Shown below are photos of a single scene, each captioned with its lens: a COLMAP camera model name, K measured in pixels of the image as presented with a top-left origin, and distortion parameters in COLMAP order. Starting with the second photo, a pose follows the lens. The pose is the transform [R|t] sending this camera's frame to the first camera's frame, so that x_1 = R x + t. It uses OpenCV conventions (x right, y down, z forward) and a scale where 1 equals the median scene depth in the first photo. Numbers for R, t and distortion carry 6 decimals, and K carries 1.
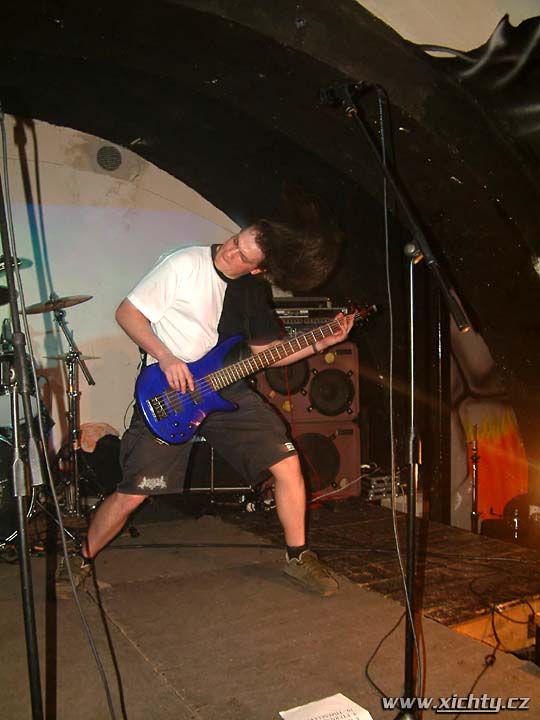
lens RADIAL K [[801.6, 0, 270.0], [0, 801.6, 360.0], [0, 0, 1]] dist [-0.202153, 0.041235]
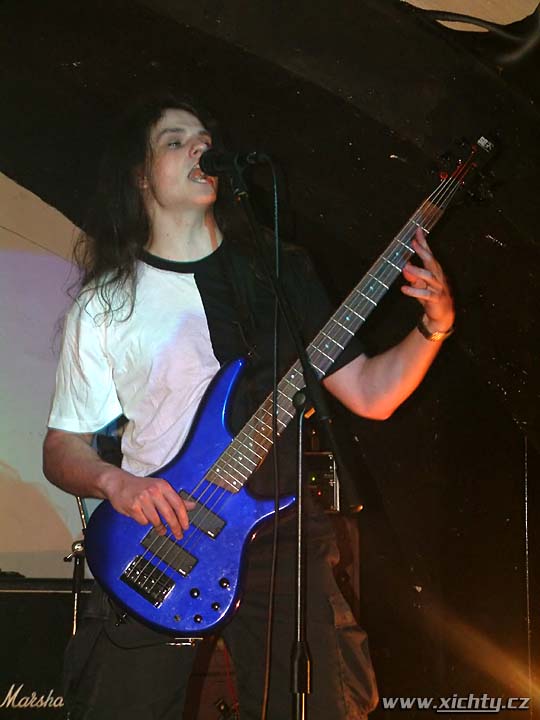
lens RADIAL K [[2079.9, 0, 270.0], [0, 2079.9, 360.0], [0, 0, 1]] dist [-0.131820, 12.060494]
pose [[0.999677, 0.023046, -0.010731, 0.064400], [-0.023940, 0.995435, -0.092389, 0.001819], [0.008553, 0.092616, 0.995665, -0.360534]]
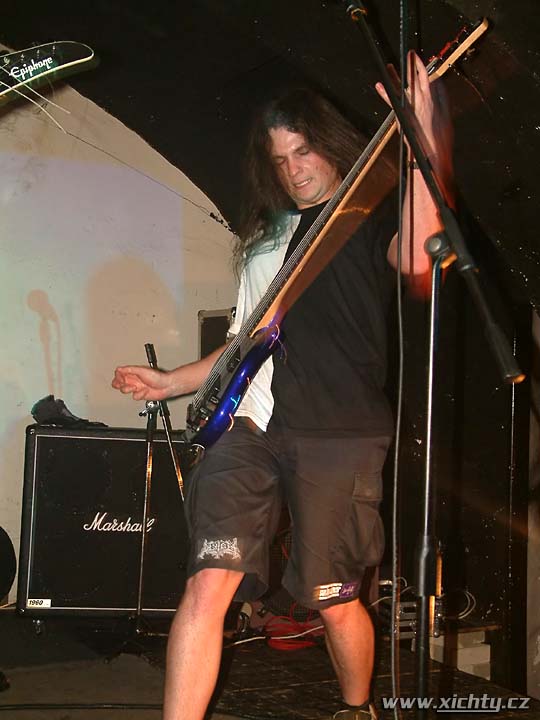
lens RADIAL K [[1233.2, 0, 270.0], [0, 1233.2, 360.0], [0, 0, 1]] dist [0.132636, 0.280886]
pose [[0.999073, 0.043040, 0.000204, 0.020417], [-0.043007, 0.998482, -0.034405, -0.004670], [-0.001684, 0.034364, 0.999408, 0.016575]]
